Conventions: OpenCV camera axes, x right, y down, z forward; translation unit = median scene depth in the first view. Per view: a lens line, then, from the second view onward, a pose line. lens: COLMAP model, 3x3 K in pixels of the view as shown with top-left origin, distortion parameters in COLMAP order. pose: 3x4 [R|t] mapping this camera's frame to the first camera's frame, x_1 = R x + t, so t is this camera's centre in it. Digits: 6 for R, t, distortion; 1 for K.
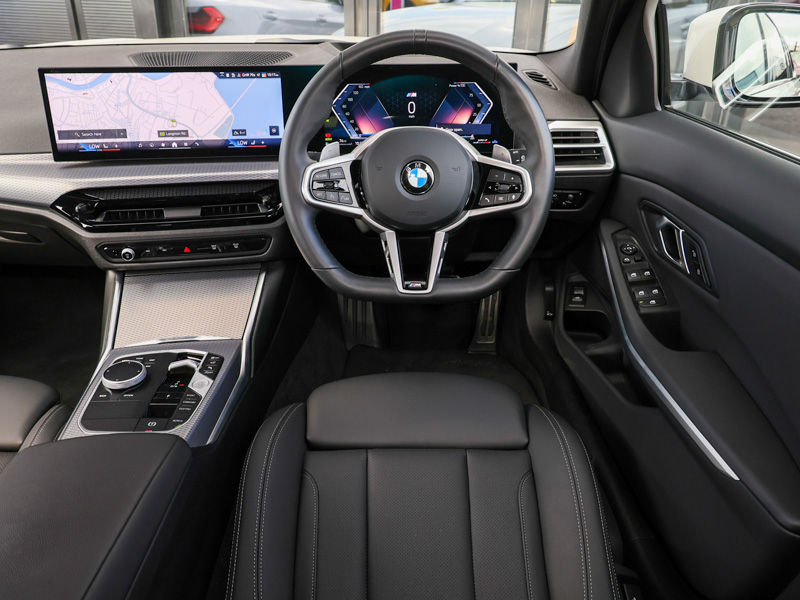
lens RADIAL K [[620.4, 0, 400.0], [0, 620.4, 300.0], [0, 0, 1]] dist [-0.007981, -0.001185]
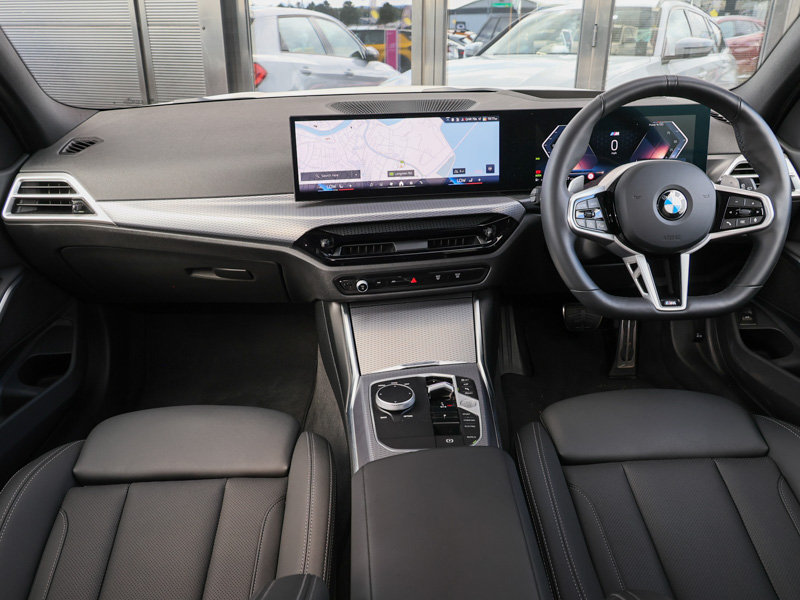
lens RADIAL K [[620.9, 0, 400.0], [0, 620.9, 286.8], [0, 0, 1]] dist [-0.004434, -0.000891]
pose [[0.999048, -0.030654, 0.031034, -0.422785], [0.033405, 0.995163, -0.092387, 0.028598], [-0.028052, 0.093336, 0.995239, -0.059893]]
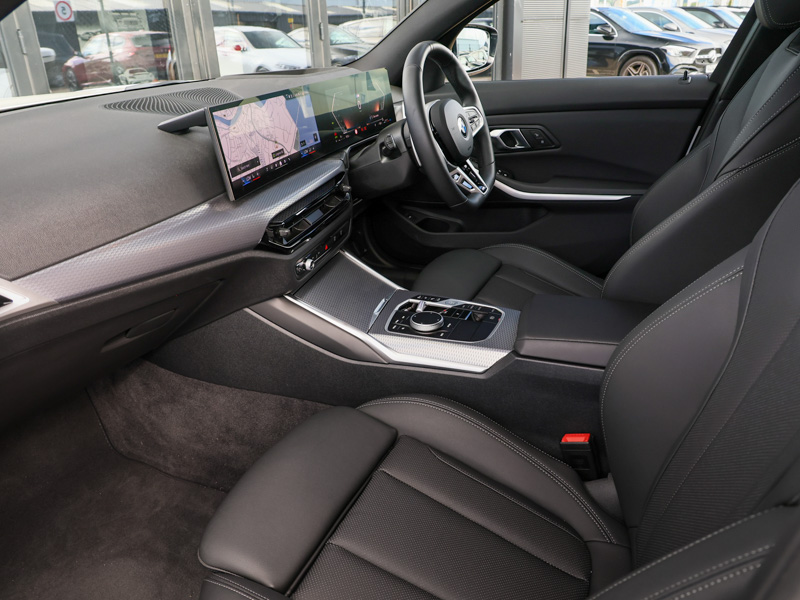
lens RADIAL K [[620.9, 0, 400.0], [0, 620.9, 286.8], [0, 0, 1]] dist [-0.004434, -0.000891]
pose [[0.408922, -0.374416, 0.832223, -1.319455], [0.455411, 0.874008, 0.169444, -0.157429], [-0.790812, 0.309714, 0.527914, 0.340644]]
